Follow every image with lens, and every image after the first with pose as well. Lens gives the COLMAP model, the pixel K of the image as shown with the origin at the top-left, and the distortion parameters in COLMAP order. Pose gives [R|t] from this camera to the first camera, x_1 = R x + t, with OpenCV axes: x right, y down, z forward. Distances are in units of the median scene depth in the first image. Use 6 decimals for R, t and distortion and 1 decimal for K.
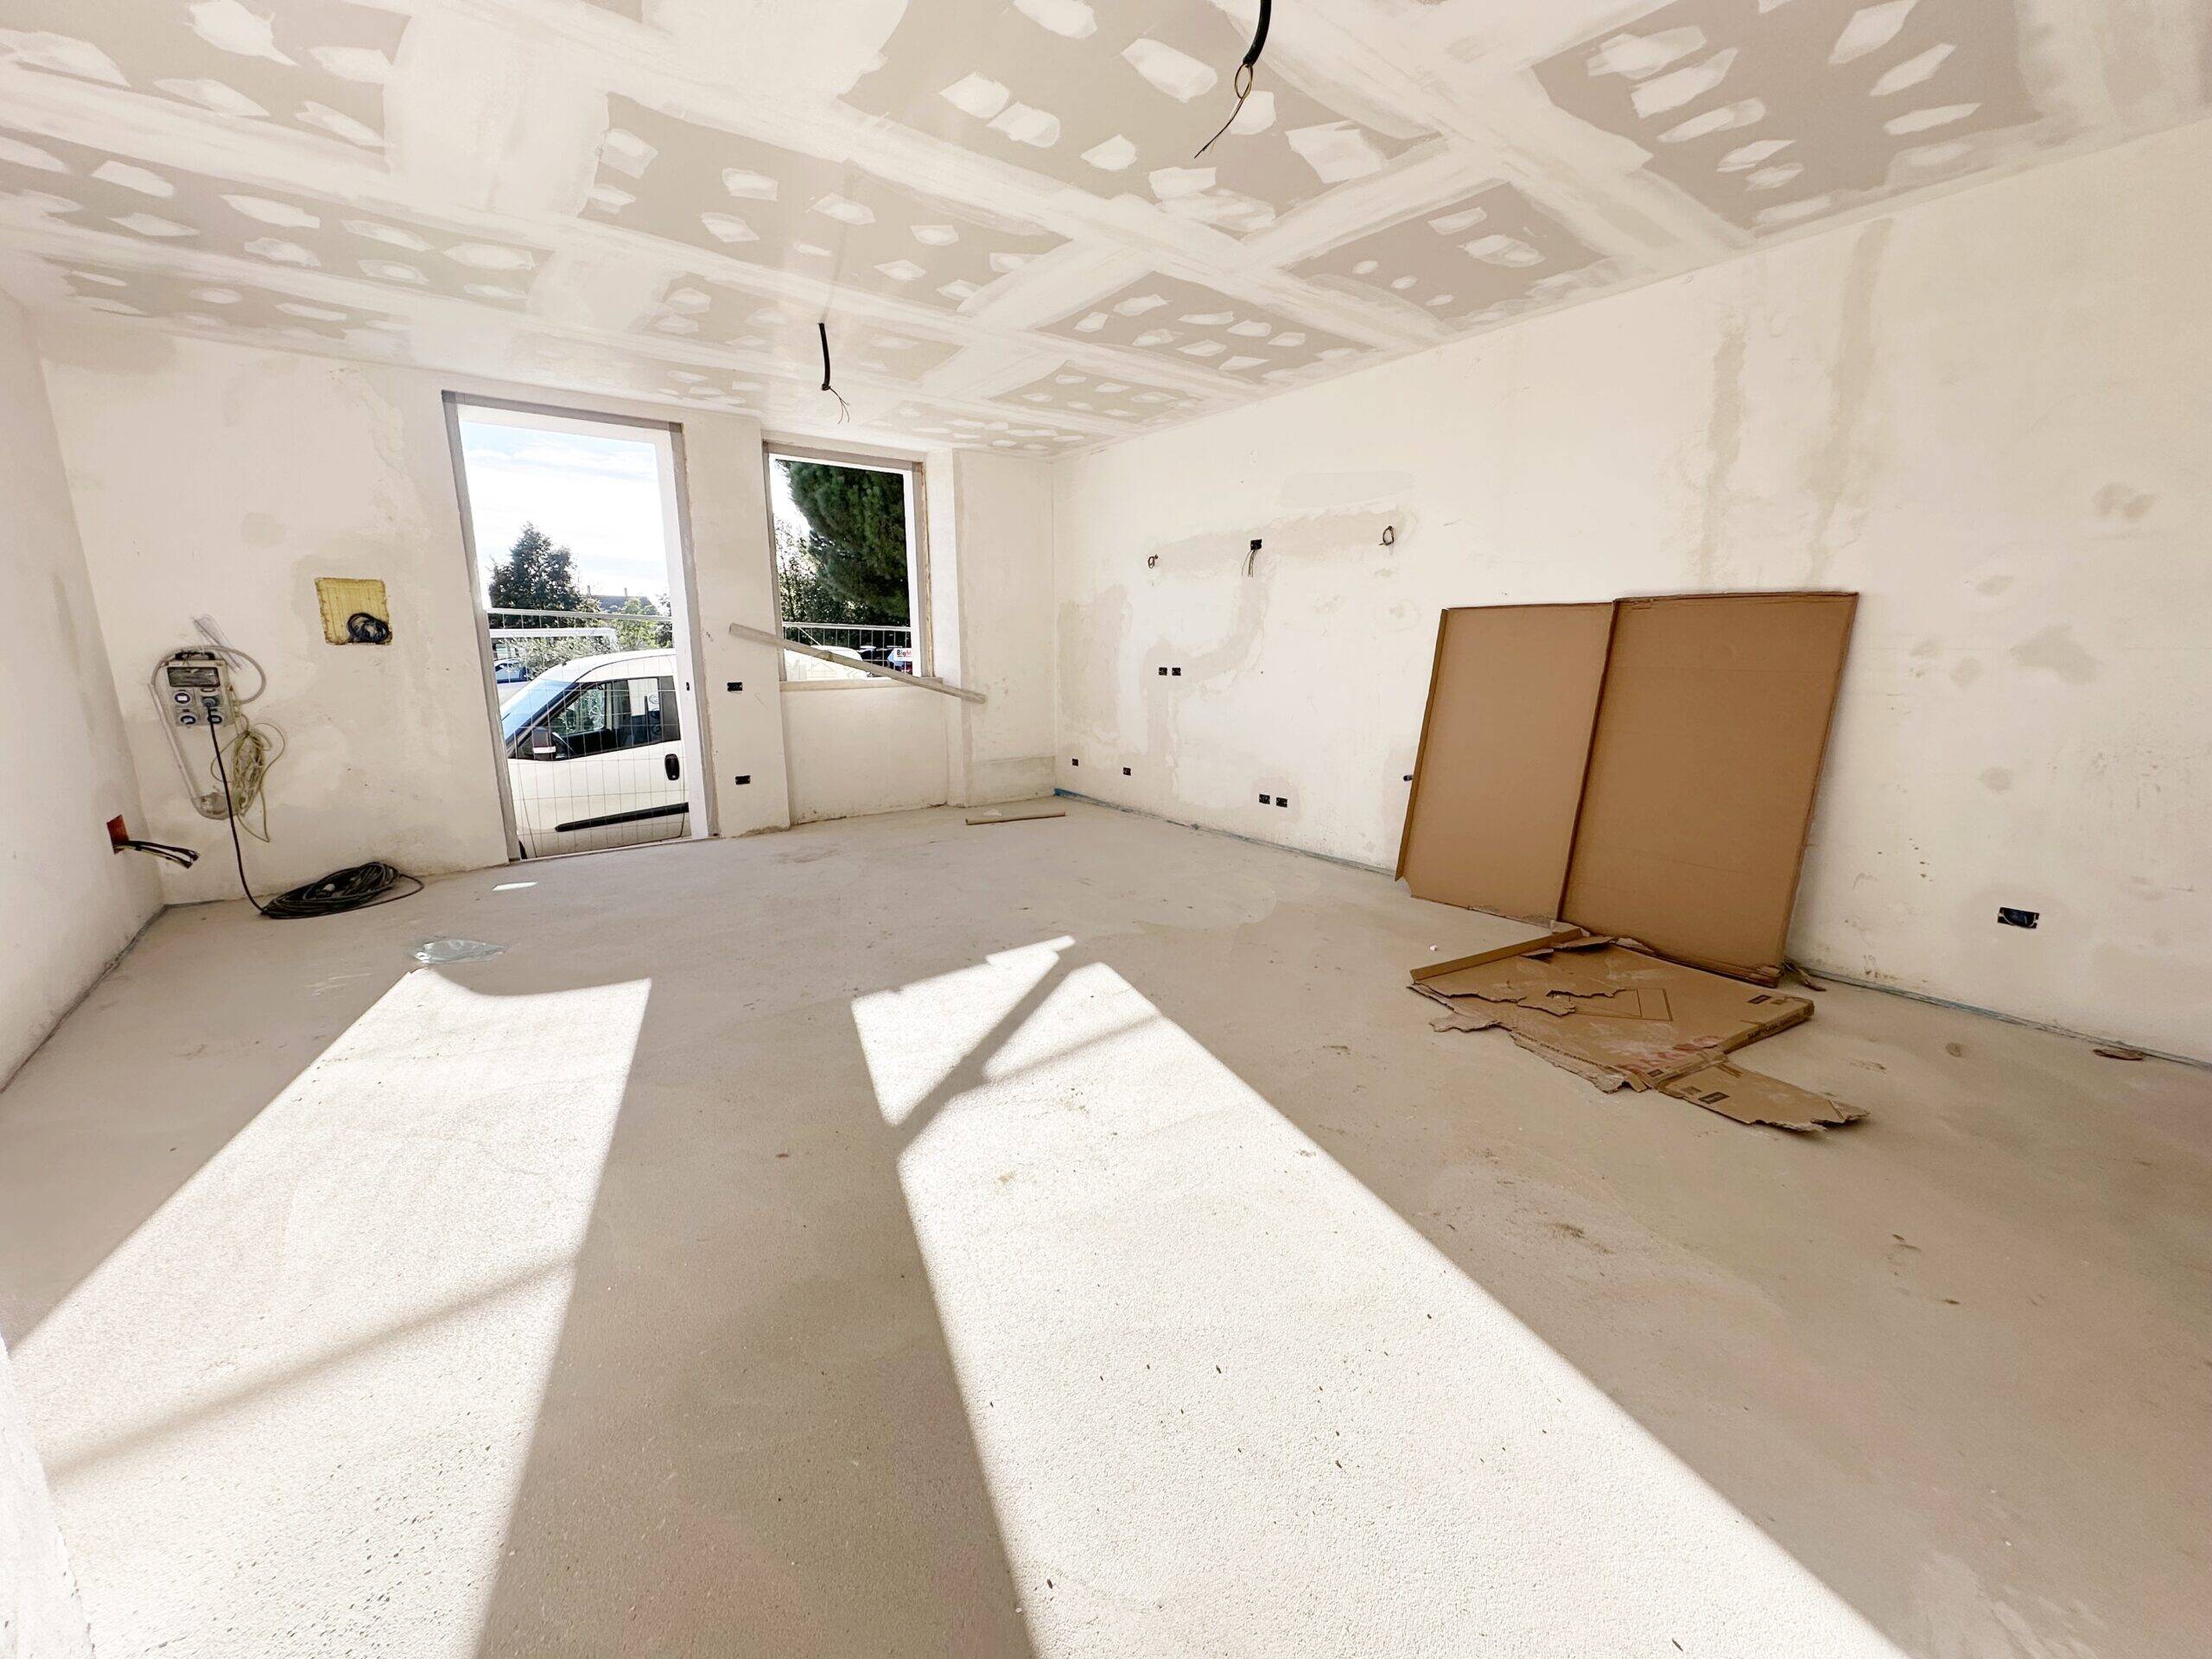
lens RADIAL K [[876.6, 0, 1106.0], [0, 876.6, 829.5], [0, 0, 1]] dist [-0.003287, -0.000048]
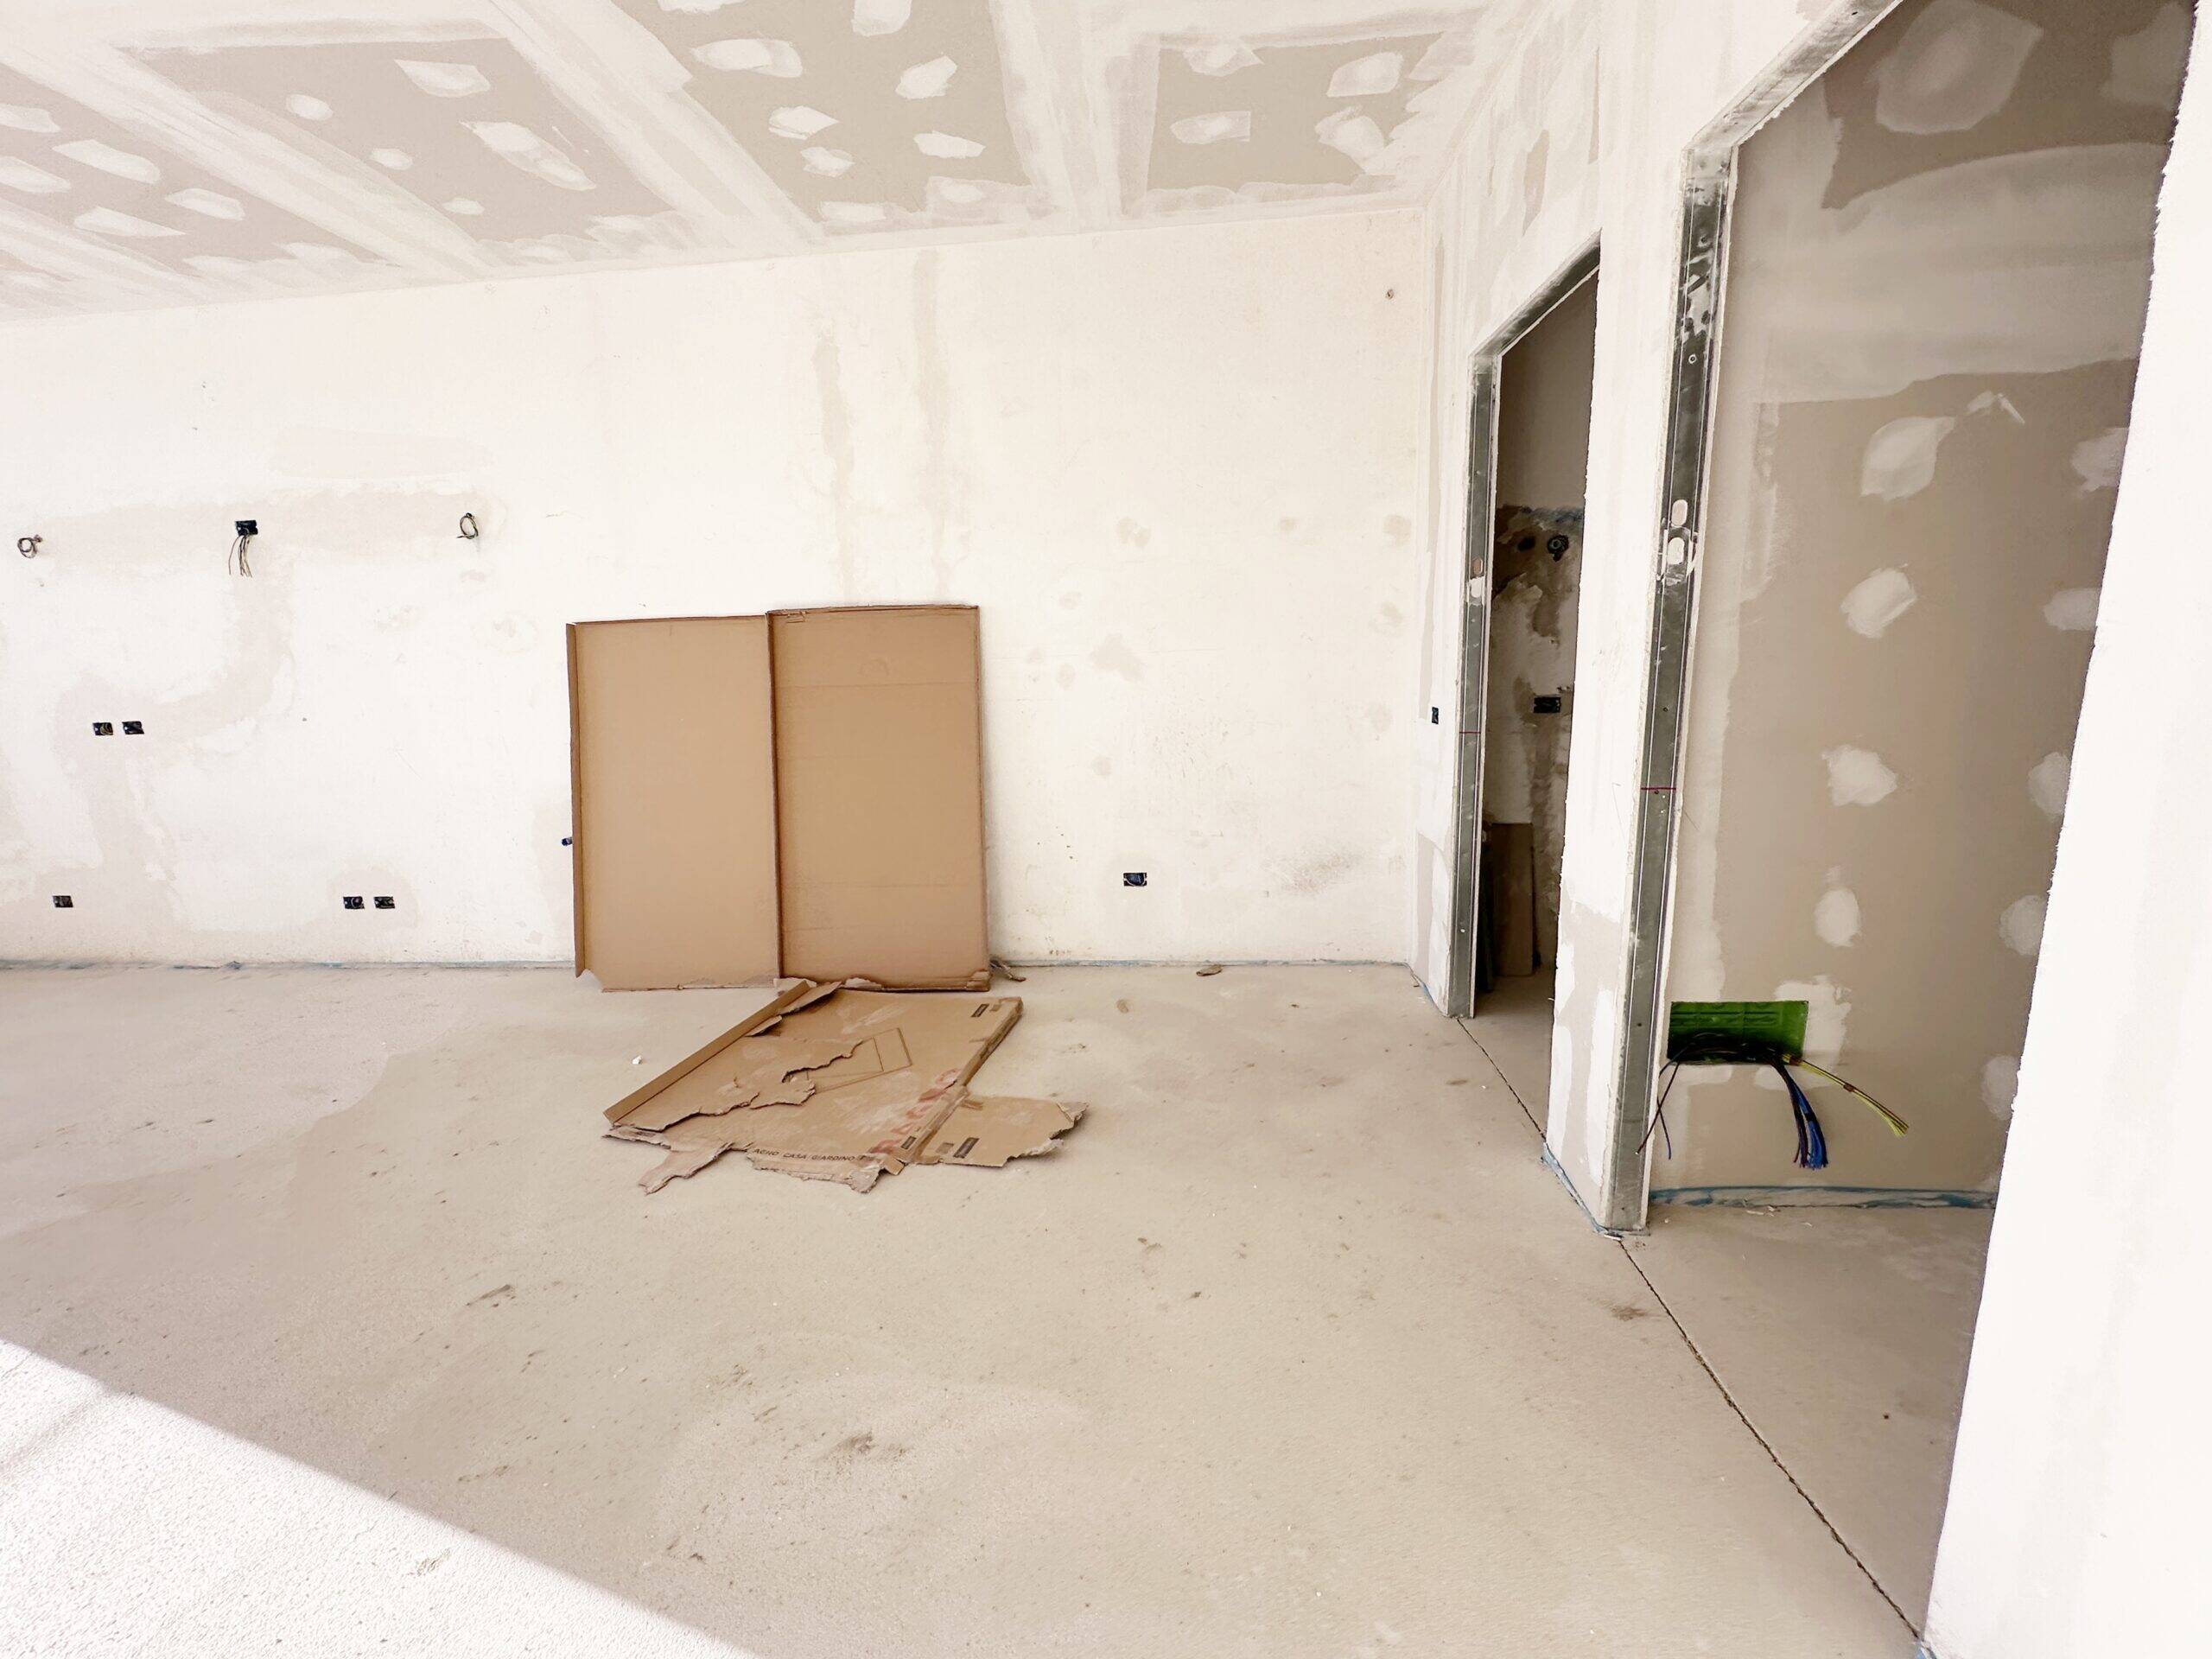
lens RADIAL K [[907.7, 0, 1106.0], [0, 907.7, 829.5], [0, 0, 1]] dist [-0.005455, -0.000018]
pose [[0.665917, -0.163091, 0.727980, 0.112962], [0.184672, 0.981478, 0.050955, -0.030820], [-0.722807, 0.100506, 0.683702, 0.154399]]
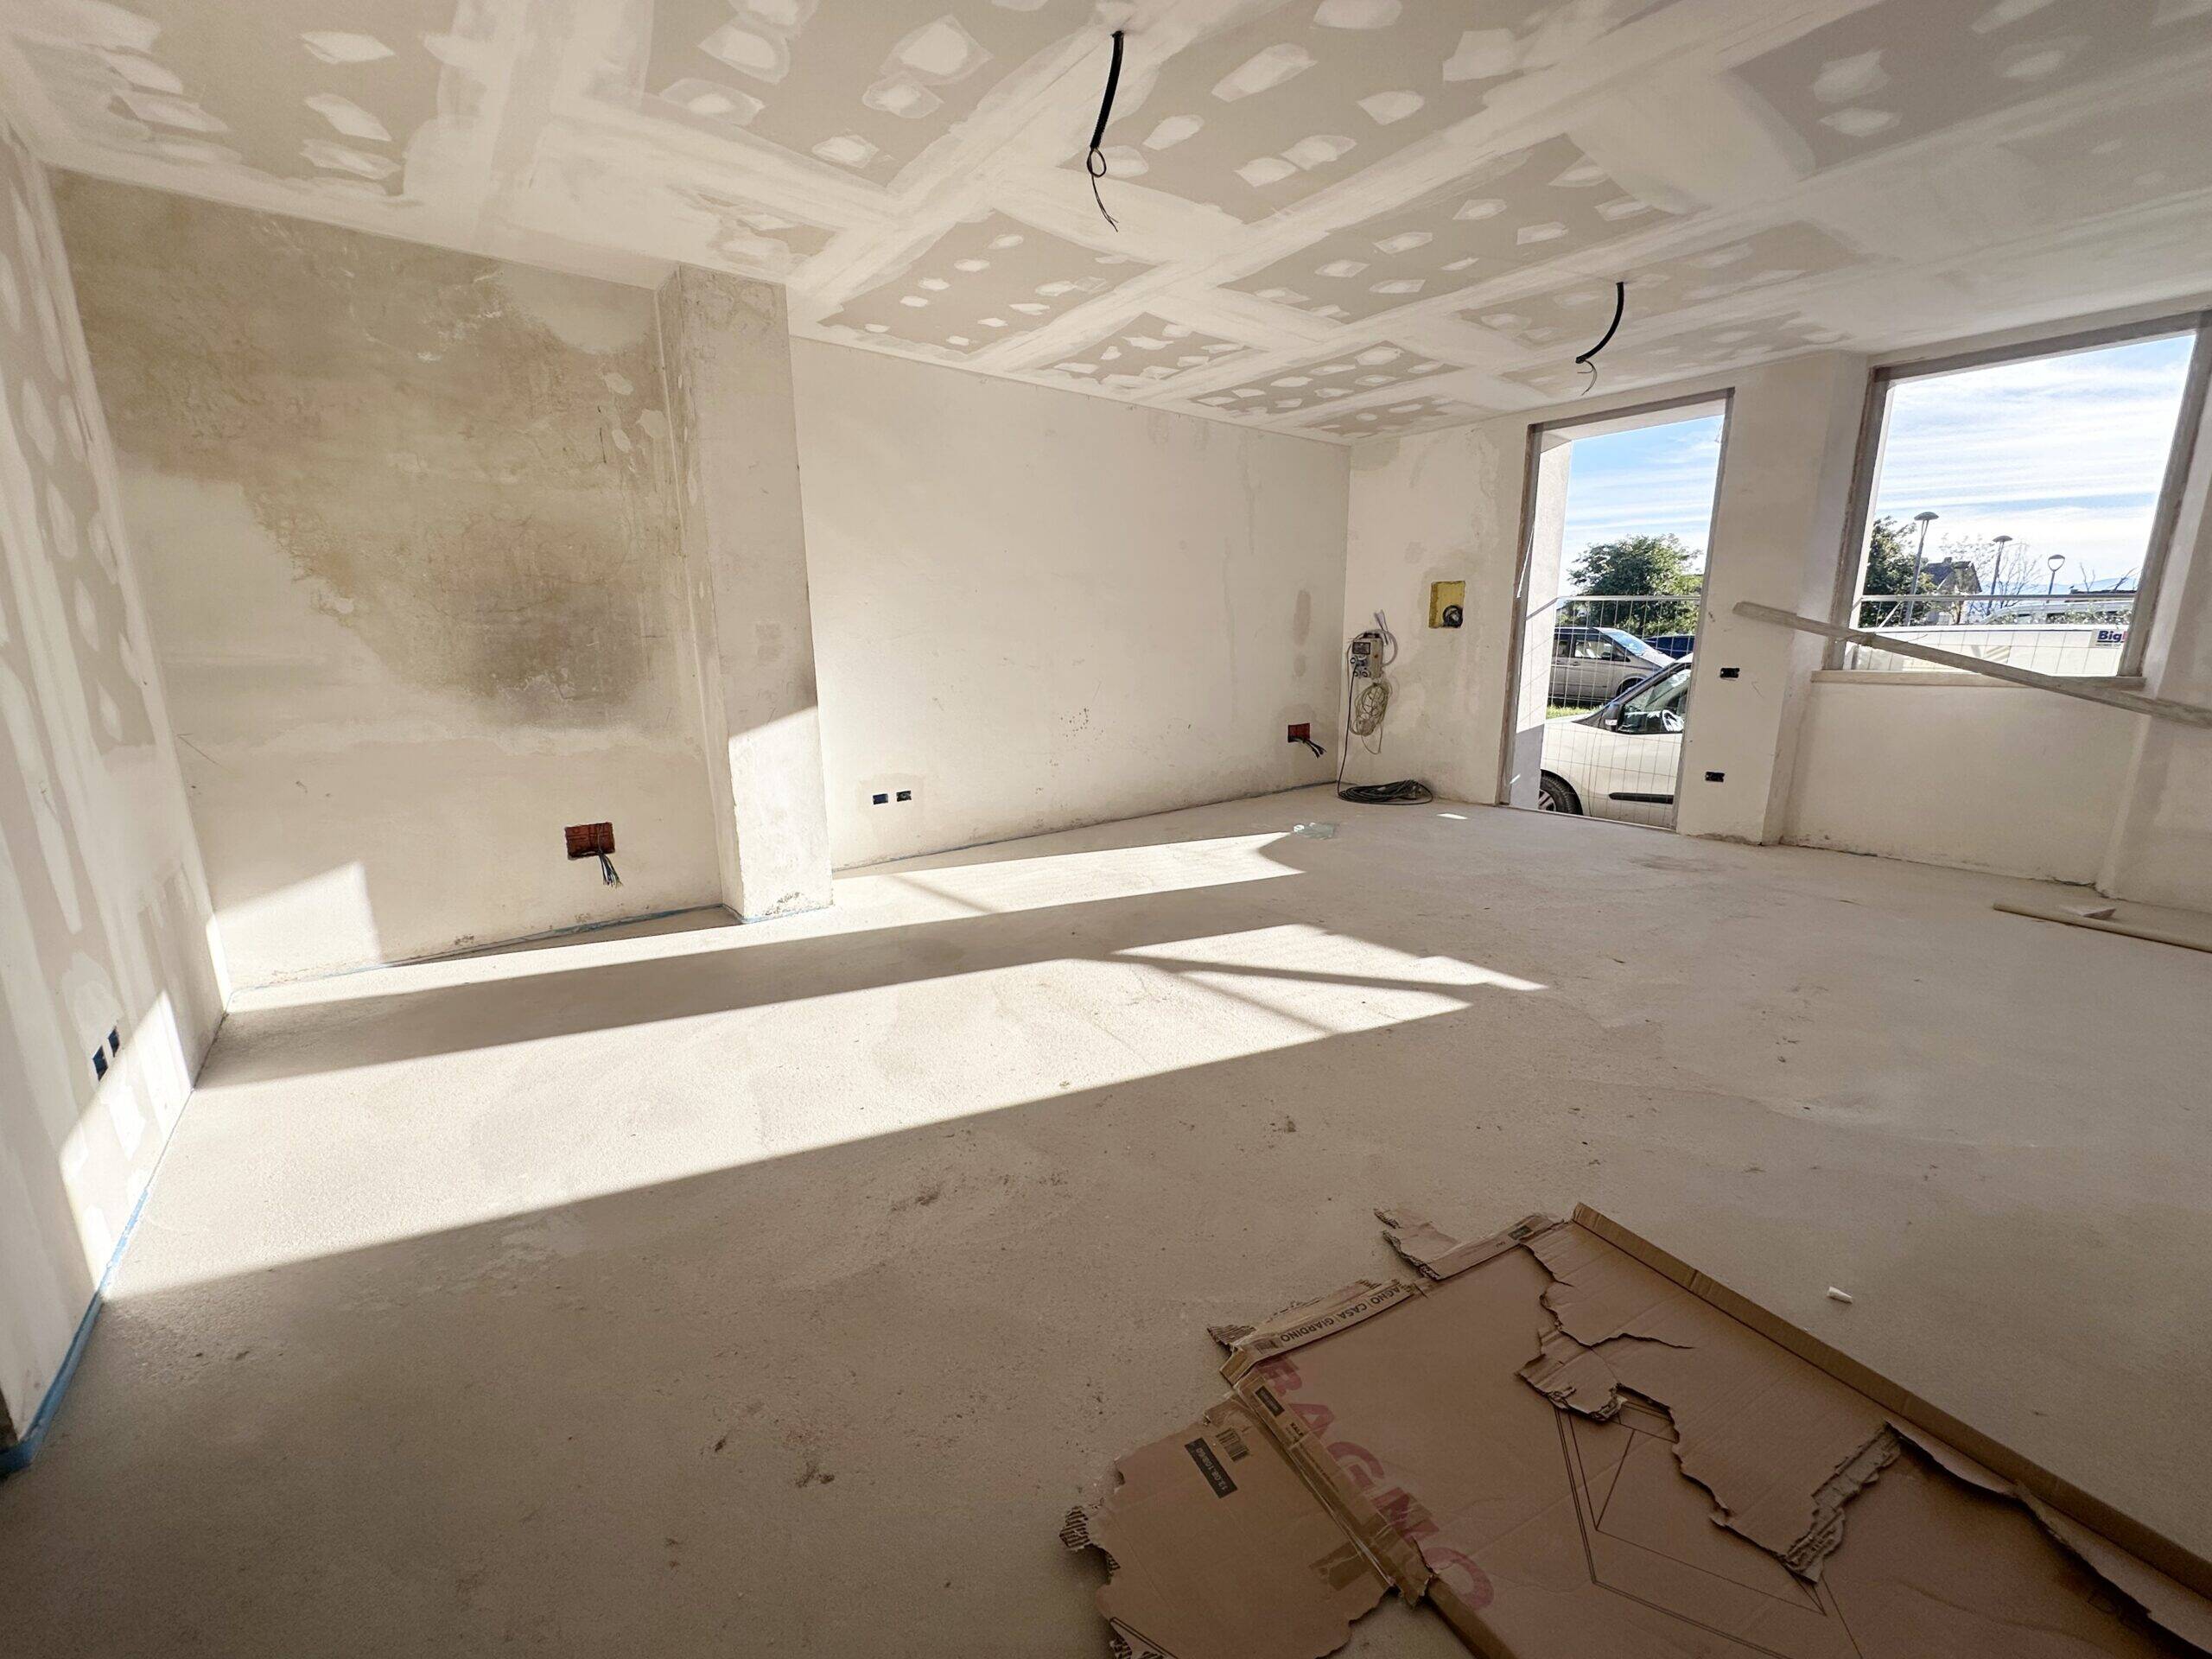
lens RADIAL K [[884.8, 0, 1106.0], [0, 884.8, 829.5], [0, 0, 1]] dist [-0.002322, 0.000178]
pose [[0.017140, 0.219759, -0.975404, 0.840088], [-0.196052, 0.957348, 0.212246, -0.132332], [0.980444, 0.187592, 0.059493, 0.607302]]
